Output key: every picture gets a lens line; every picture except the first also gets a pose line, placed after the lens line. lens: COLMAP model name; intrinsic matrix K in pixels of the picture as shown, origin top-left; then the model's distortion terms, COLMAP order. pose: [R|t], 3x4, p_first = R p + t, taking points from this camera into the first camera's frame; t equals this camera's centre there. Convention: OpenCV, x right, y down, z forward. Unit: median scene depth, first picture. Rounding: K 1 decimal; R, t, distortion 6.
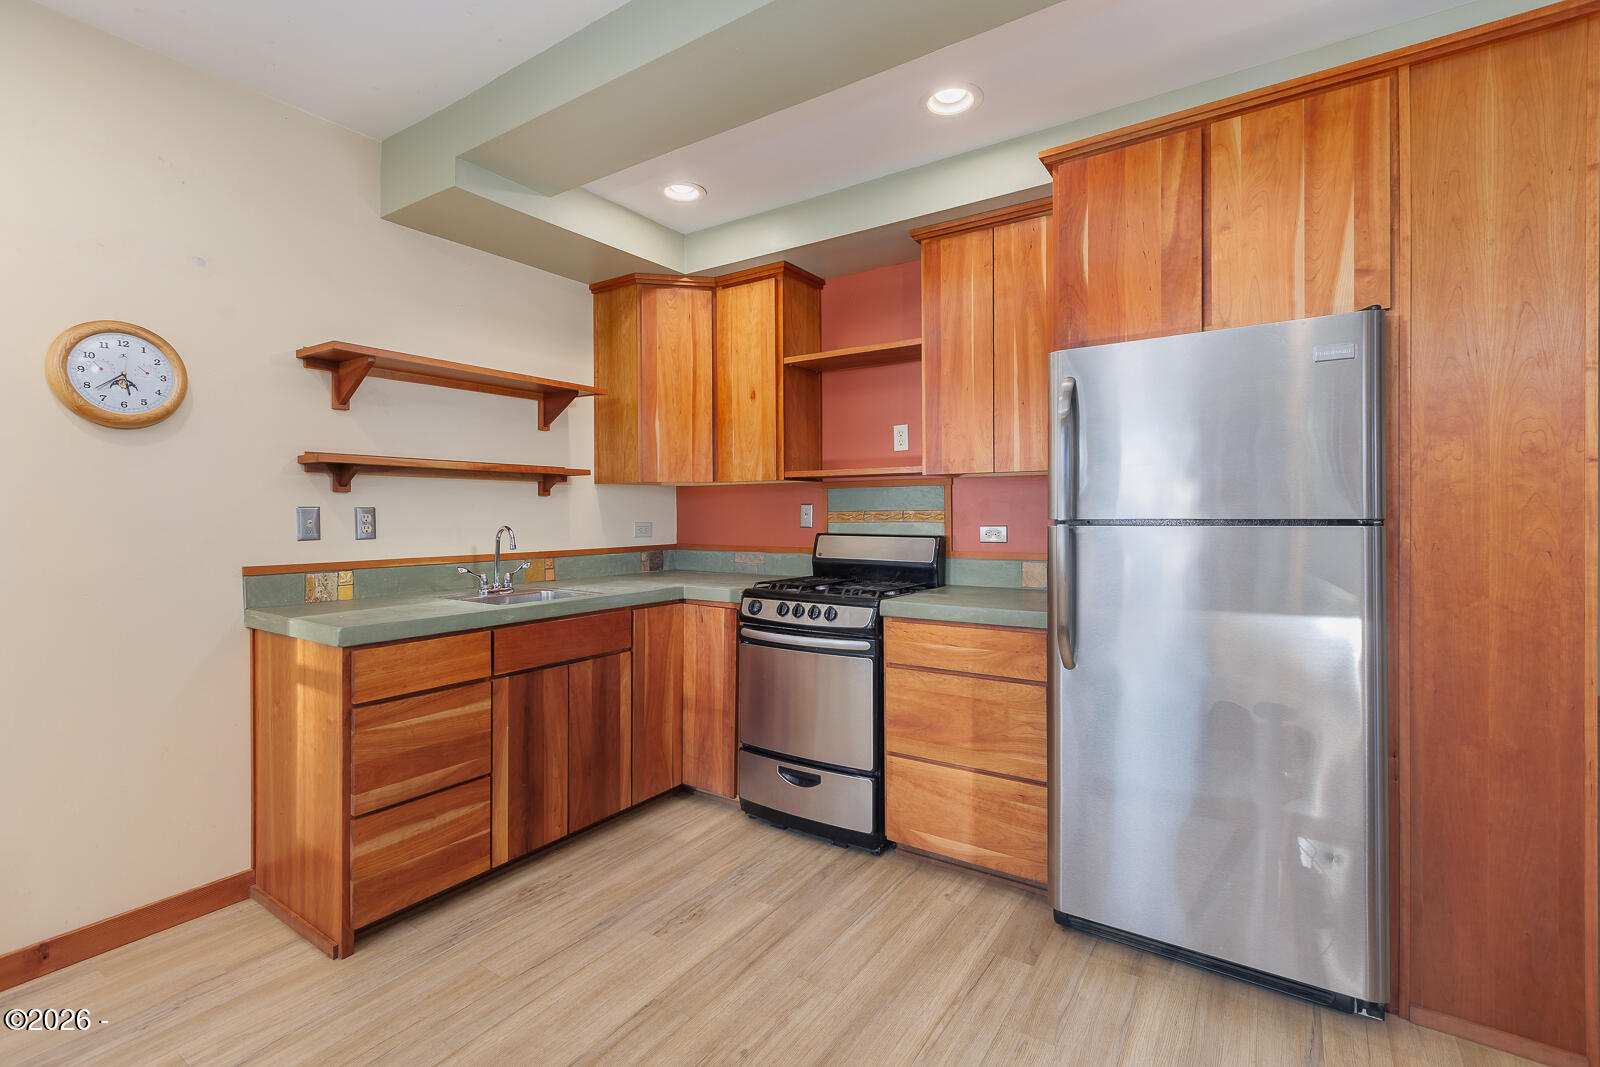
lens RADIAL K [[721.4, 0, 800.3], [0, 721.4, 517.3], [0, 0, 1]] dist [0.001385, -0.000449]
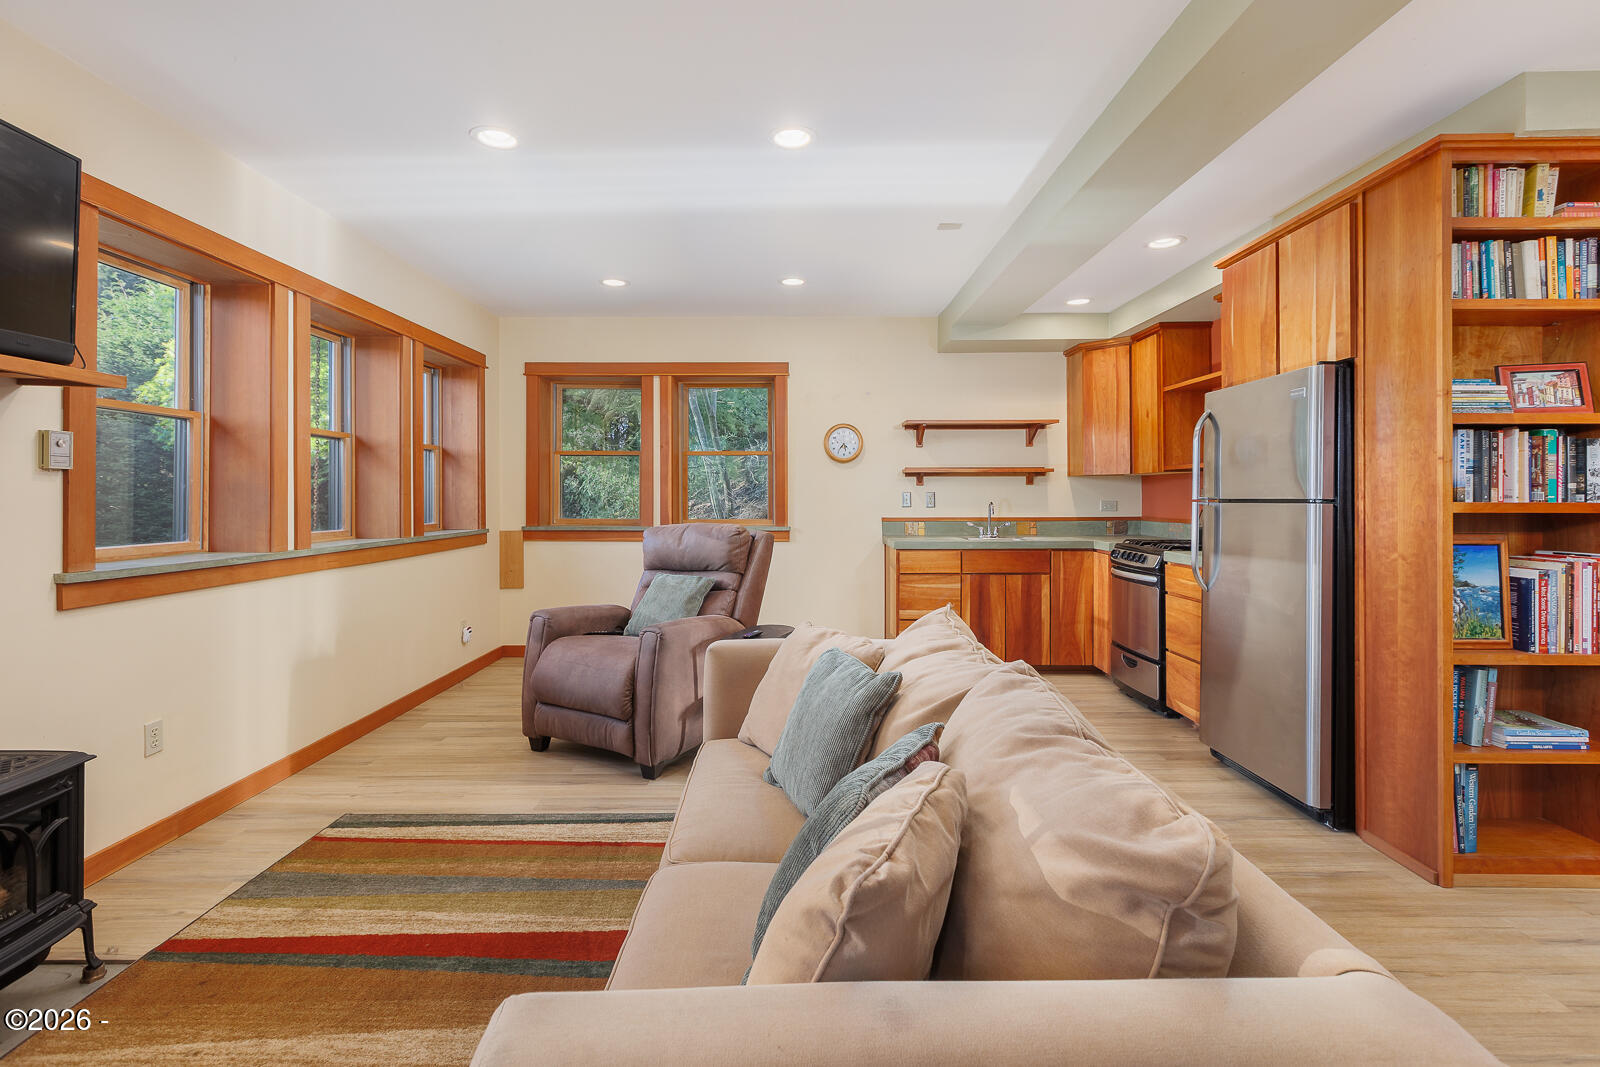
lens RADIAL K [[740.8, 0, 802.1], [0, 740.8, 507.7], [0, 0, 1]] dist [0.005554, 0.000084]
pose [[0.569739, 0.014096, -0.821705, 0.953528], [-0.003565, 0.999886, 0.014681, 0.000852], [0.821818, -0.005435, 0.569724, -0.536248]]
